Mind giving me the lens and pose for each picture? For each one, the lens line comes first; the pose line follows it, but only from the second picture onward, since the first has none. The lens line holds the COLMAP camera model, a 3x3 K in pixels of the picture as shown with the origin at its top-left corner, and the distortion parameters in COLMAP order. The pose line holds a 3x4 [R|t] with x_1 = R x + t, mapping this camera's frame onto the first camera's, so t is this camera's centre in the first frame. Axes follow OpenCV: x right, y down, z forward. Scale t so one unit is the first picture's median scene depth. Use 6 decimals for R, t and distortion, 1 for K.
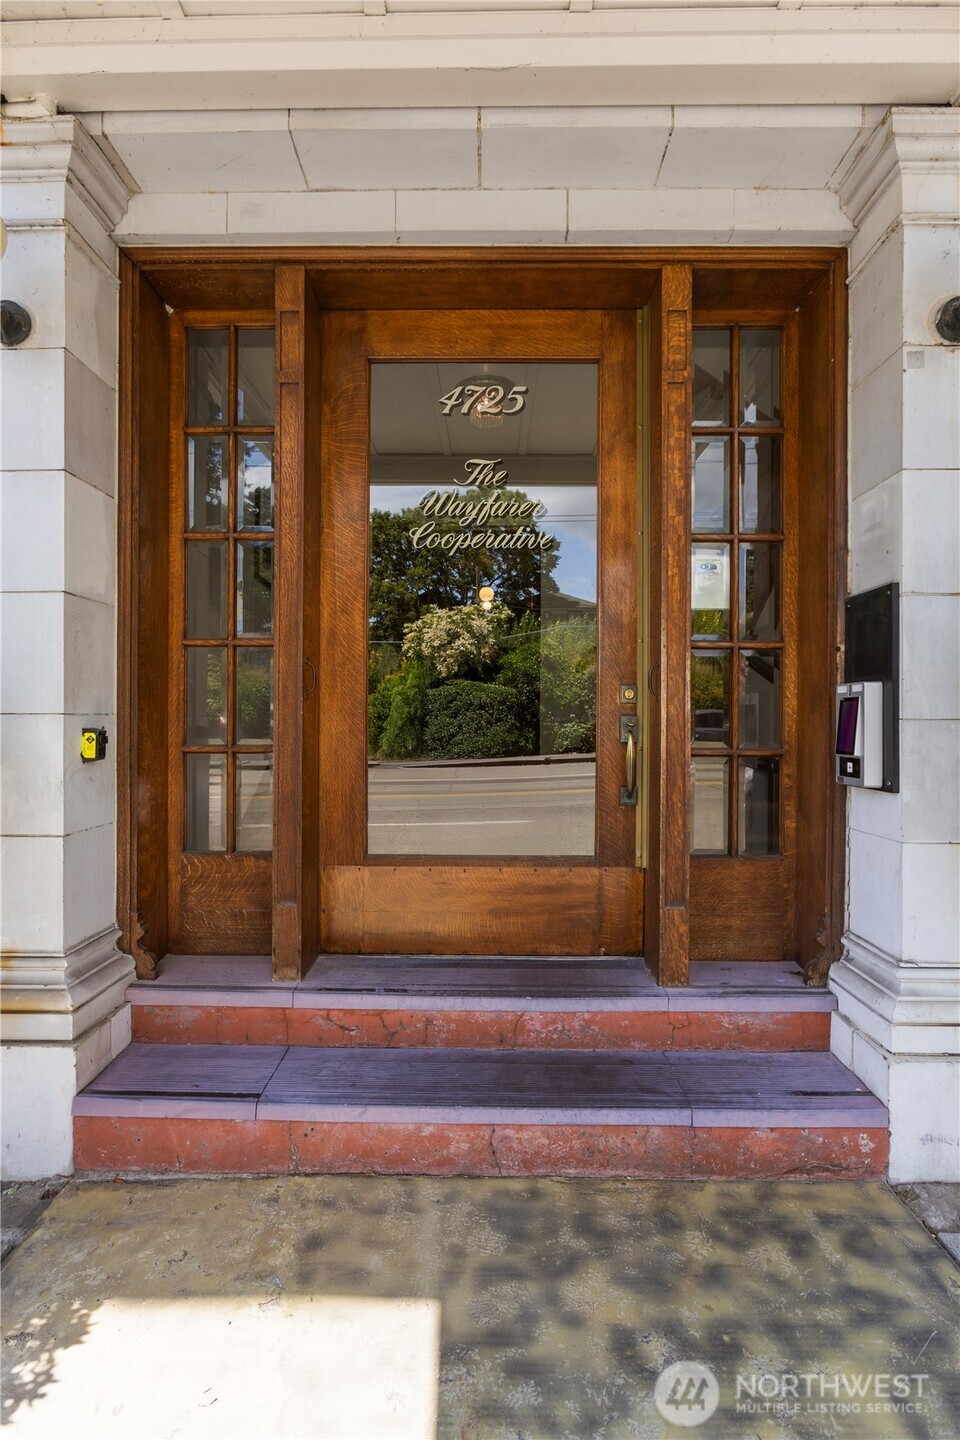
lens RADIAL K [[743.6, 0, 476.9], [0, 743.6, 722.5], [0, 0, 1]] dist [-0.000247, 0.000146]
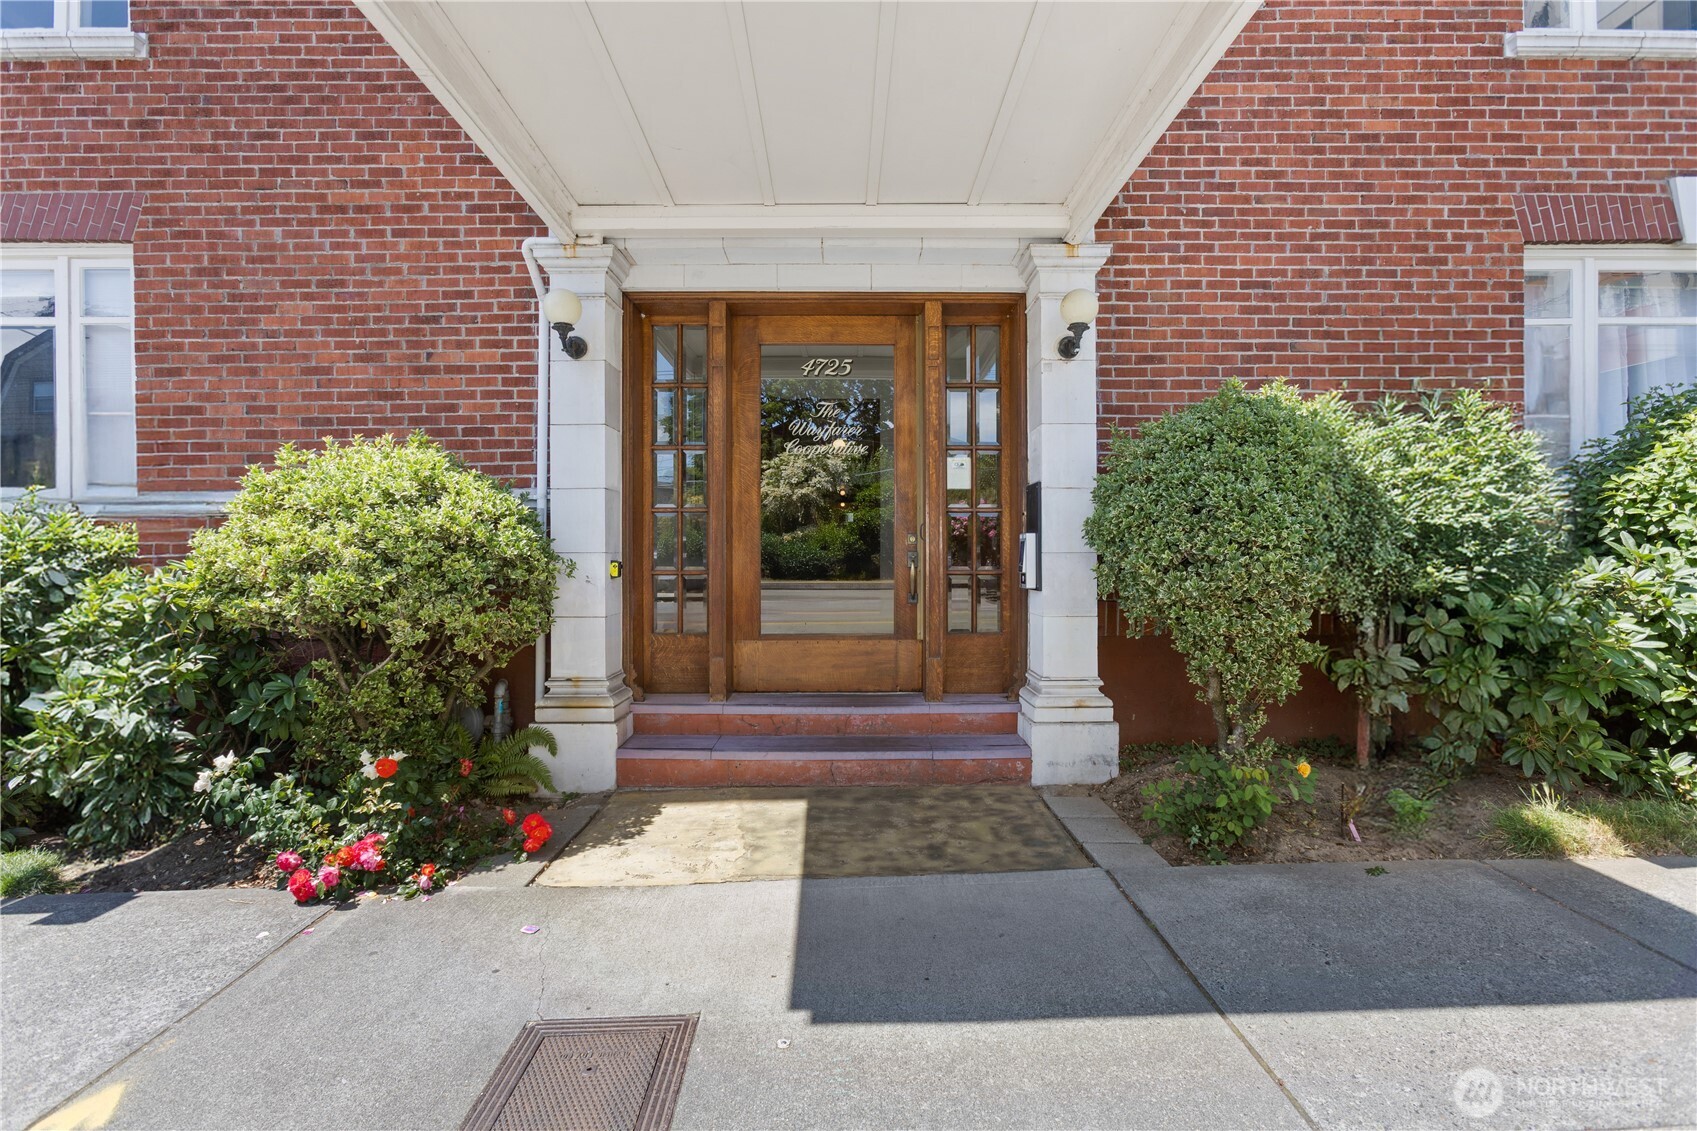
lens RADIAL K [[749.5, 0, 851.4], [0, 749.5, 560.6], [0, 0, 1]] dist [-0.007973, 0.004911]
pose [[0.999714, -0.006158, 0.023118, 0.024844], [0.006029, 0.999966, 0.005642, 0.002231], [-0.023152, -0.005501, 0.999717, -0.811473]]
